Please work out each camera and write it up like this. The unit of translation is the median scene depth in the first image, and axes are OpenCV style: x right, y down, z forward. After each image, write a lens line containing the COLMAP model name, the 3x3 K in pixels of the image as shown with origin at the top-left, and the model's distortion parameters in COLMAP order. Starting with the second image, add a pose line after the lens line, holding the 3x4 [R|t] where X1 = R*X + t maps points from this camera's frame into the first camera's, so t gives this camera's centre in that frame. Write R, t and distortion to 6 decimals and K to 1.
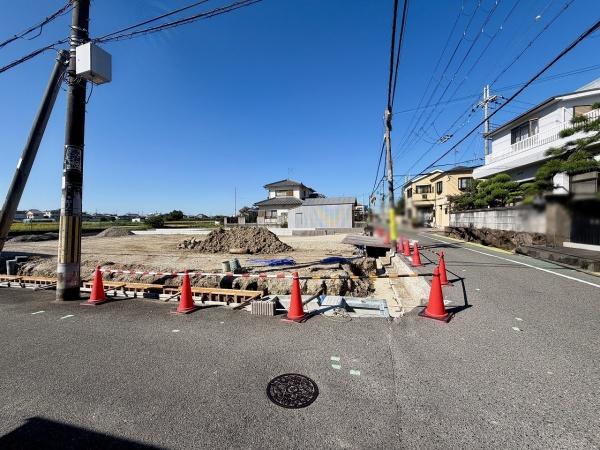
lens RADIAL K [[238.3, 0, 298.6], [0, 238.3, 224.3], [0, 0, 1]] dist [-0.000059, -0.000092]
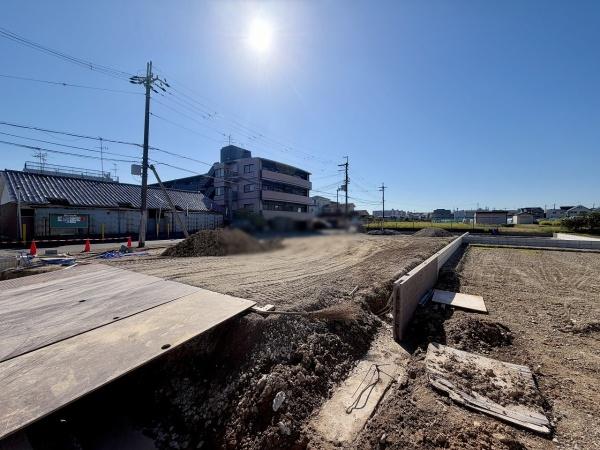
lens RADIAL K [[238.3, 0, 298.4], [0, 238.3, 226.3], [0, 0, 1]] dist [-0.000059, -0.000092]
pose [[-0.324671, 0.029352, -0.945371, 0.431854], [-0.010744, 0.999339, 0.034717, -0.029051], [0.945766, 0.021428, -0.324141, 1.277880]]
